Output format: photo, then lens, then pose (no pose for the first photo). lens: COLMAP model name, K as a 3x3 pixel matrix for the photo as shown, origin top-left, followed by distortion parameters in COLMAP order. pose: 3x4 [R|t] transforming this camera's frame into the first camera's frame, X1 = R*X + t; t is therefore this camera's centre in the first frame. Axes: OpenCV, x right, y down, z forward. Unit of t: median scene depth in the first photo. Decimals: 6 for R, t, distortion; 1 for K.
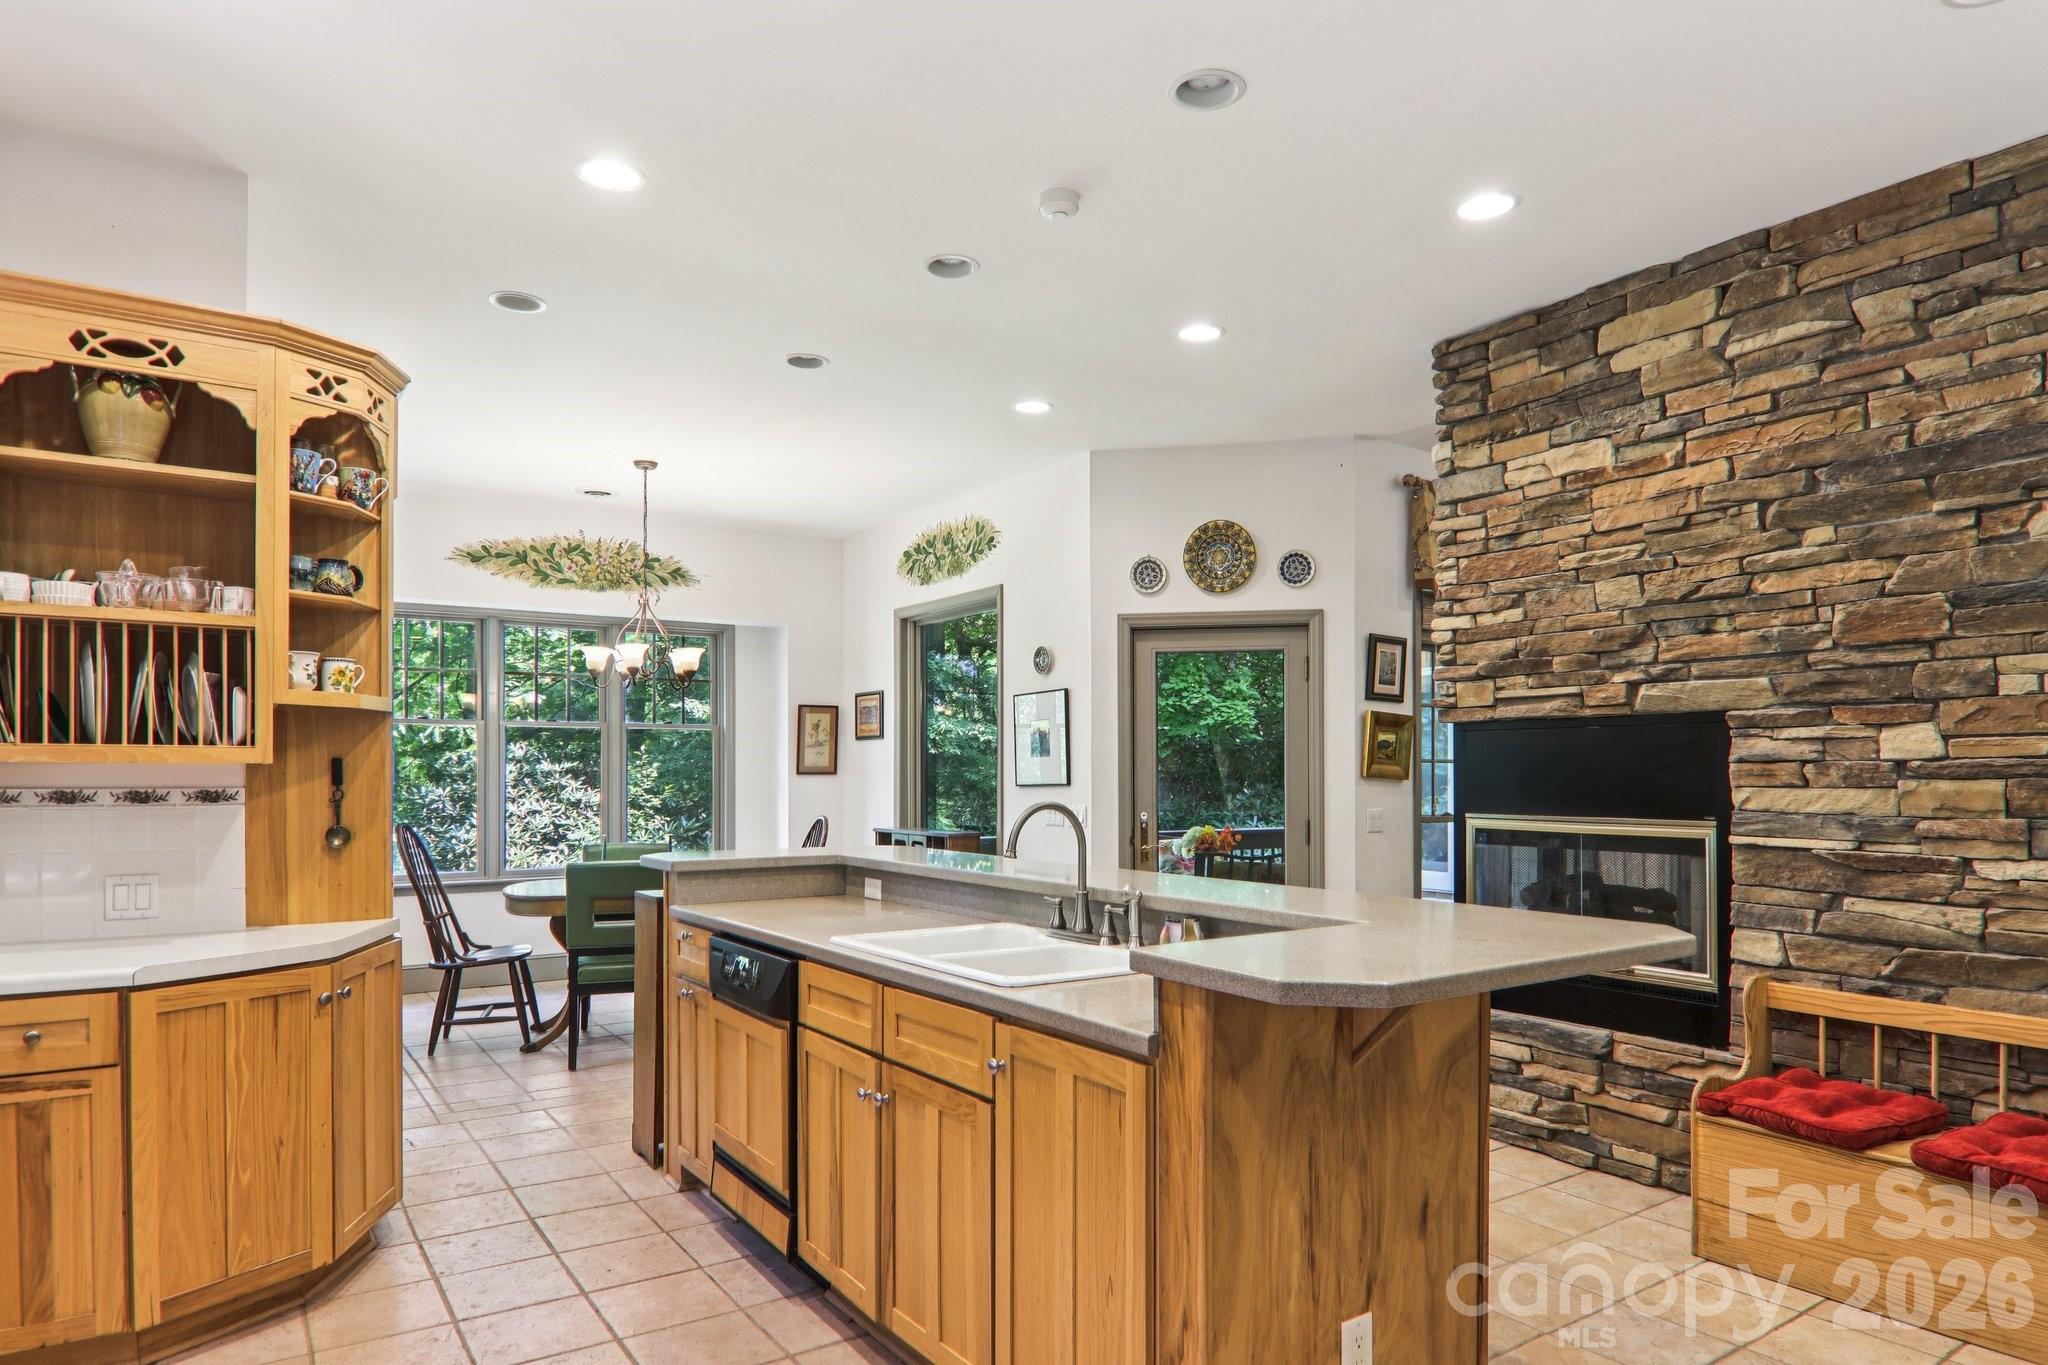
lens RADIAL K [[1216.9, 0, 1021.5], [0, 1216.9, 774.0], [0, 0, 1]] dist [0.000851, -0.002568]
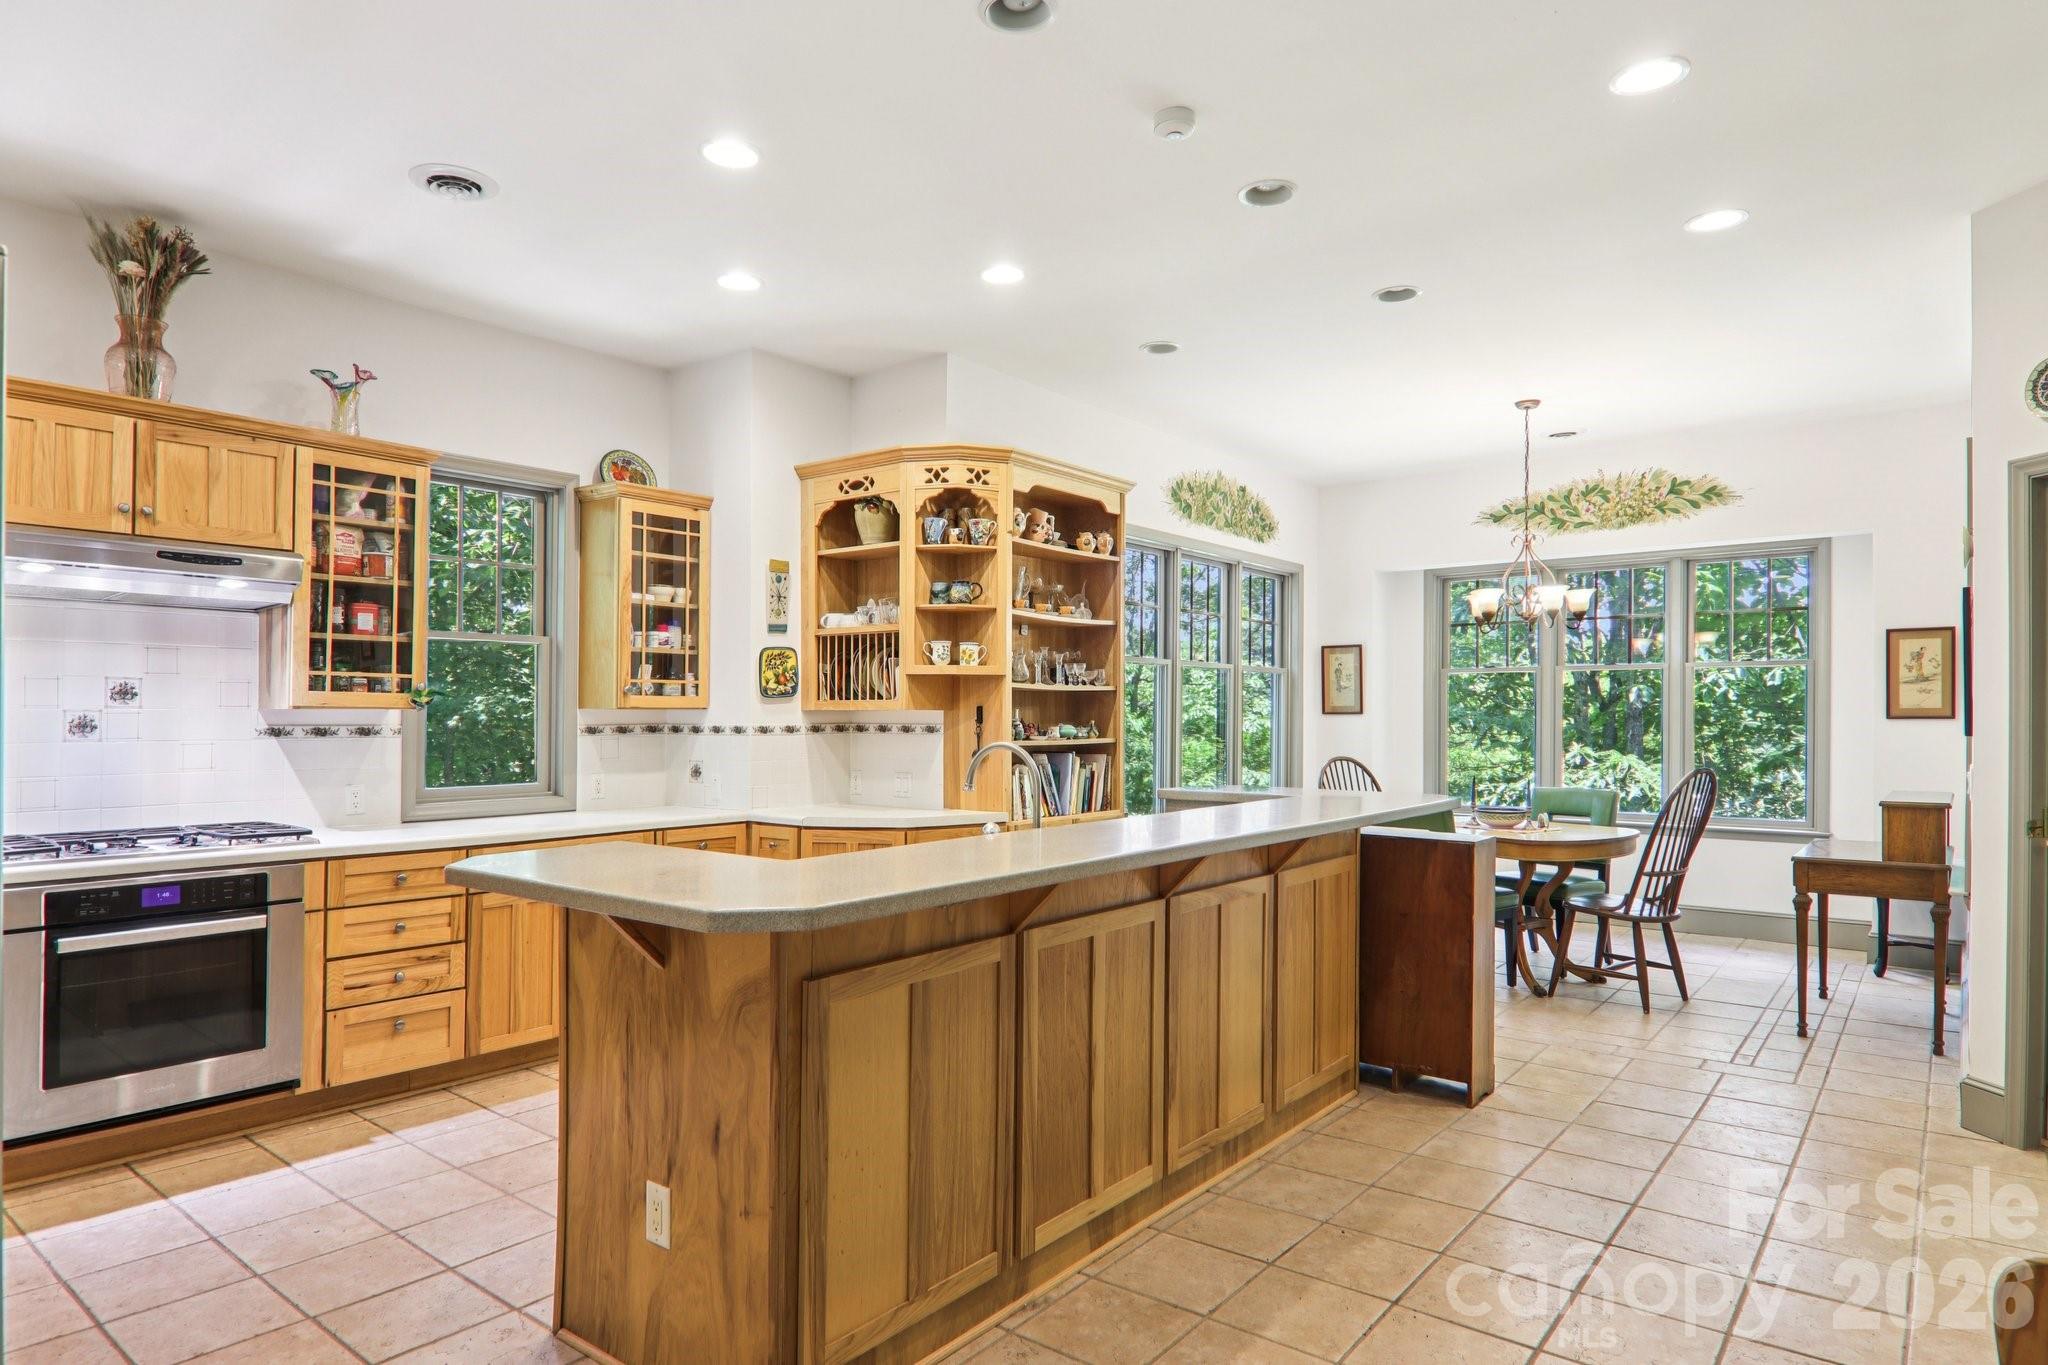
lens RADIAL K [[1159.4, 0, 1021.6], [0, 1159.4, 723.6], [0, 0, 1]] dist [0.002480, -0.018165]
pose [[0.295819, 0.006694, -0.955220, 0.728995], [-0.002111, 0.999978, 0.006354, -0.000146], [0.955242, 0.000137, 0.295827, 0.511984]]
